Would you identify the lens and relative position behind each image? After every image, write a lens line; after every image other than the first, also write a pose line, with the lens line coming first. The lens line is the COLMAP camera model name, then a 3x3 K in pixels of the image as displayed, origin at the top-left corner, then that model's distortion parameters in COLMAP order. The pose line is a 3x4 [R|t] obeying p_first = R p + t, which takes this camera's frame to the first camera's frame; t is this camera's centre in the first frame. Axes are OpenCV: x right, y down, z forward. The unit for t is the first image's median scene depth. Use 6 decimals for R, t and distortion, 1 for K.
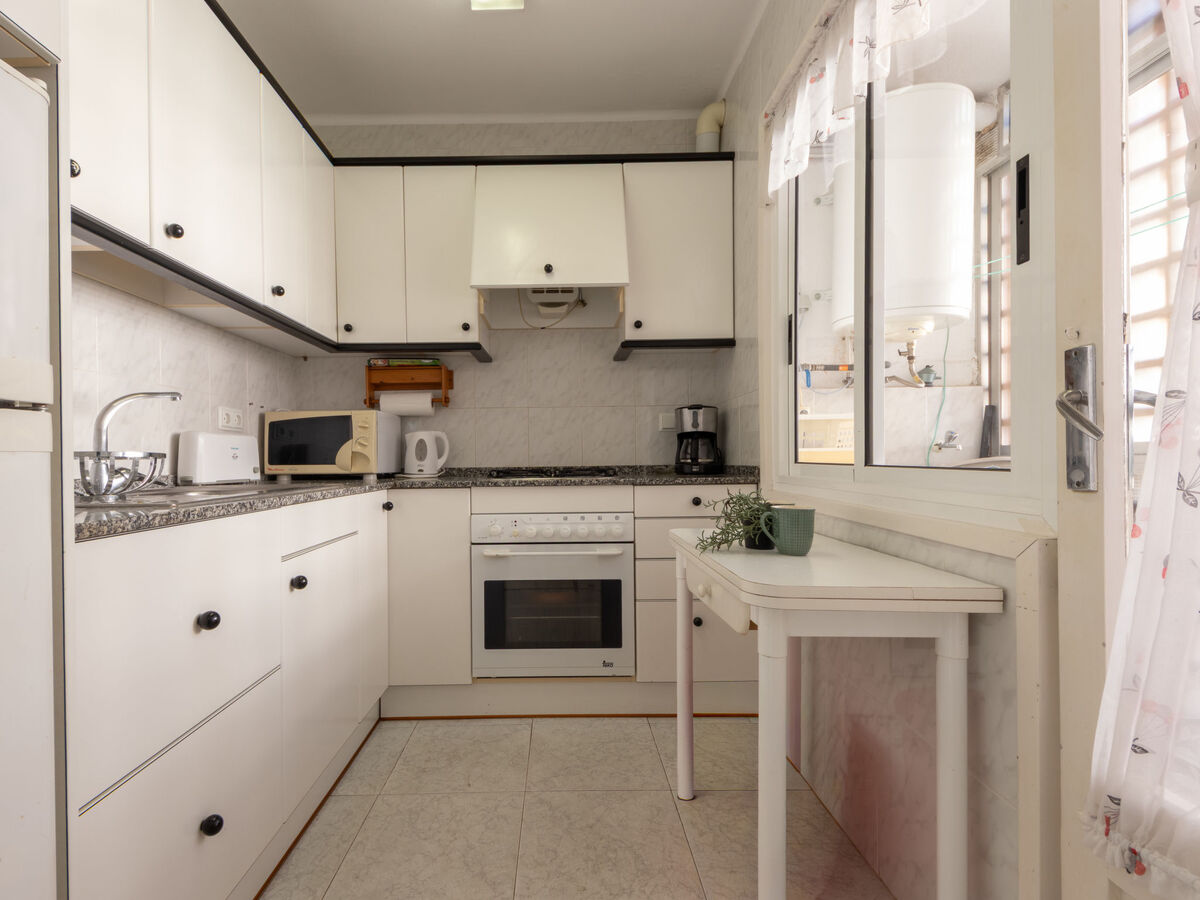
lens RADIAL K [[516.5, 0, 598.1], [0, 516.5, 447.0], [0, 0, 1]] dist [0.002276, -0.000027]
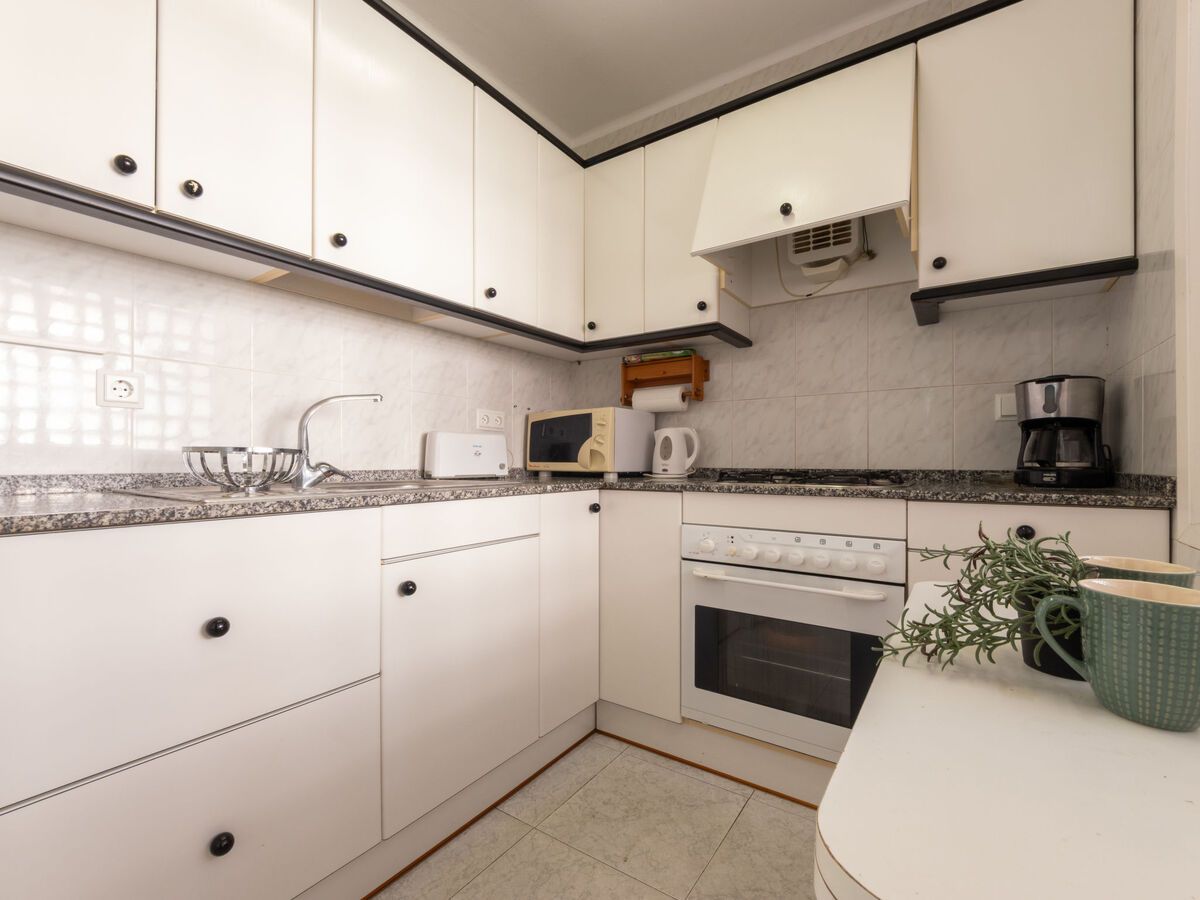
lens RADIAL K [[516.3, 0, 605.2], [0, 516.3, 455.6], [0, 0, 1]] dist [-0.002101, -0.005243]
pose [[0.823221, 0.006571, -0.567683, 0.109052], [0.003214, 0.999863, 0.016234, 0.004181], [0.567712, -0.015189, 0.823087, 0.200579]]
